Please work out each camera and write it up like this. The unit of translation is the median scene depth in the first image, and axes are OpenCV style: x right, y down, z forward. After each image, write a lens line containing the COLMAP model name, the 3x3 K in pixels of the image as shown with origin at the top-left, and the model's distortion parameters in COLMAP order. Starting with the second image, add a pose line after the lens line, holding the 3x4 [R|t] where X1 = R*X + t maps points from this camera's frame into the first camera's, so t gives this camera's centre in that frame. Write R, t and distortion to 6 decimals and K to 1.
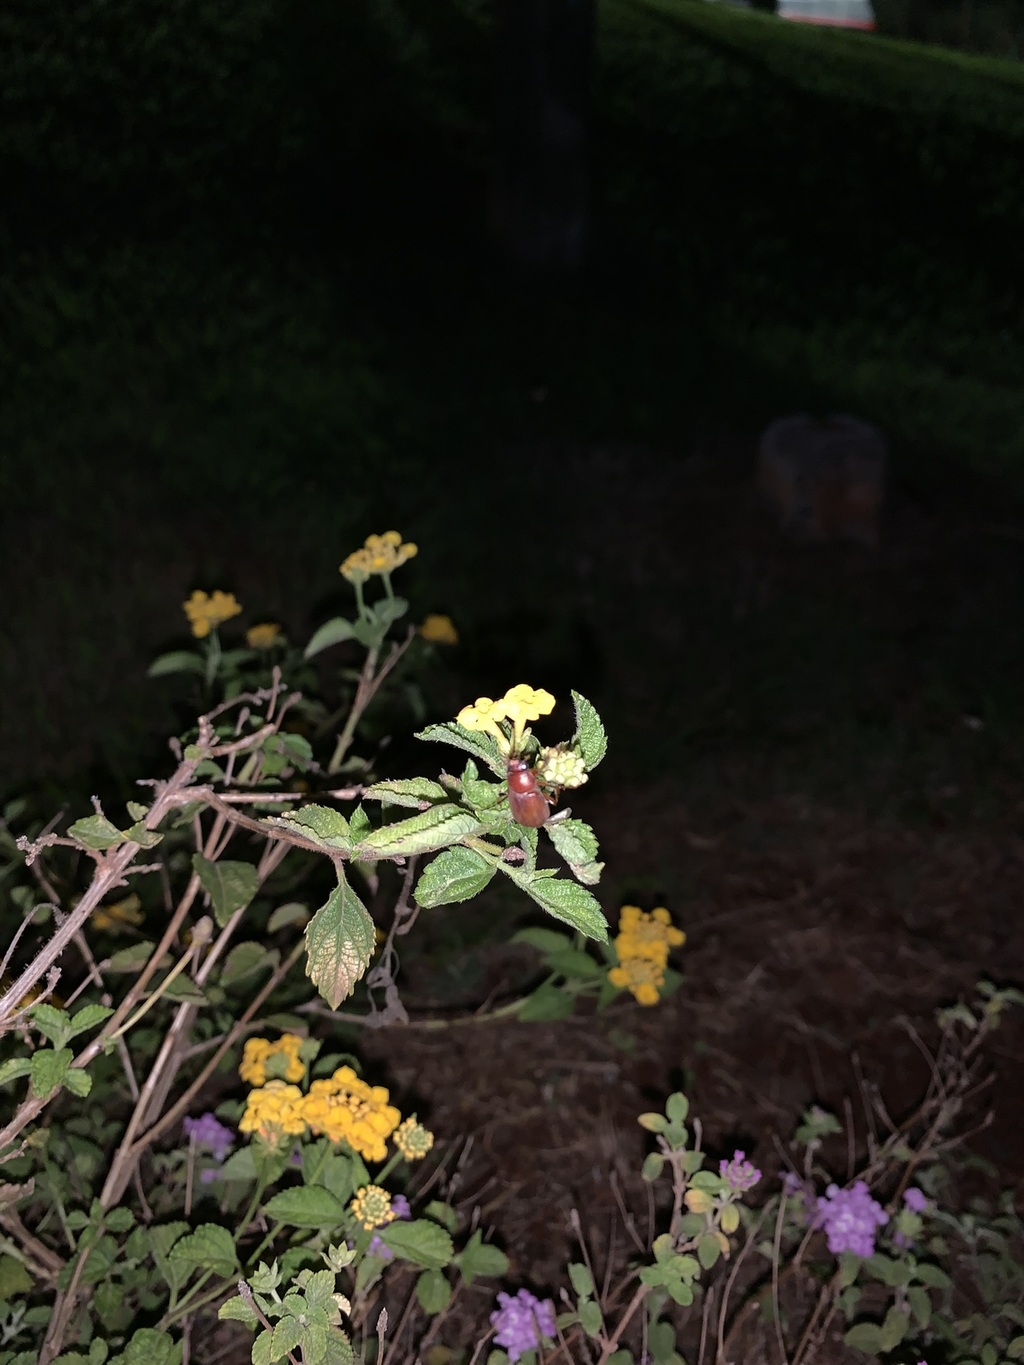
lens RADIAL K [[1038.8, 0, 512.0], [0, 1038.8, 682.5], [0, 0, 1]] dist [0.002652, 0.005530]
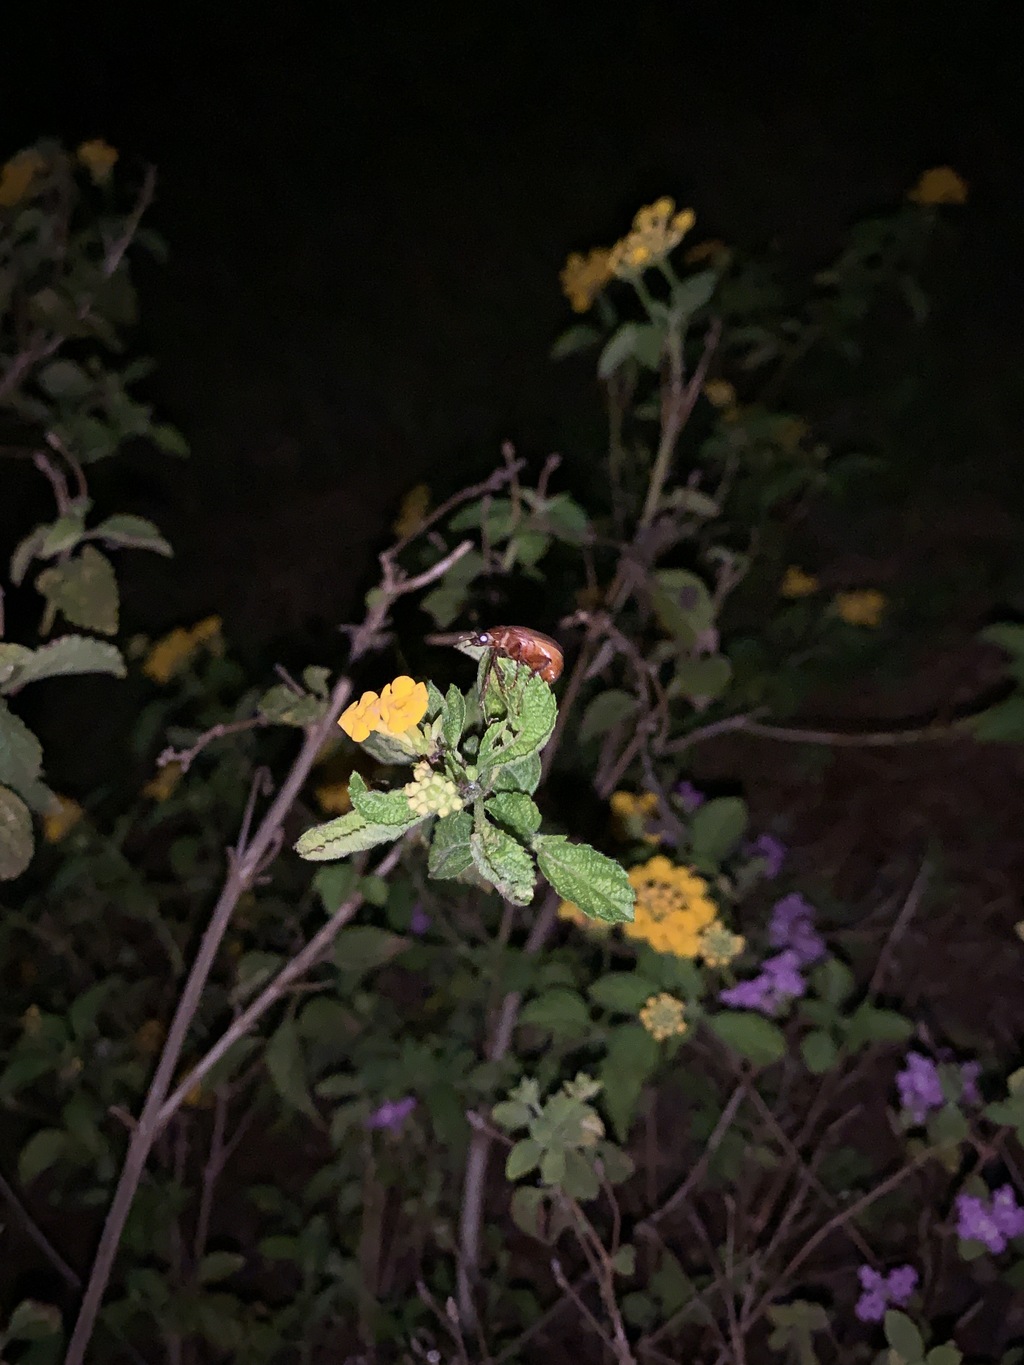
lens RADIAL K [[1157.9, 0, 513.6], [0, 1157.9, 660.5], [0, 0, 1]] dist [-0.002010, -0.001325]
pose [[0.836166, -0.030613, -0.547622, 0.312508], [0.230501, 0.925604, 0.300210, -0.140370], [0.497691, -0.377252, 0.781015, 0.191838]]
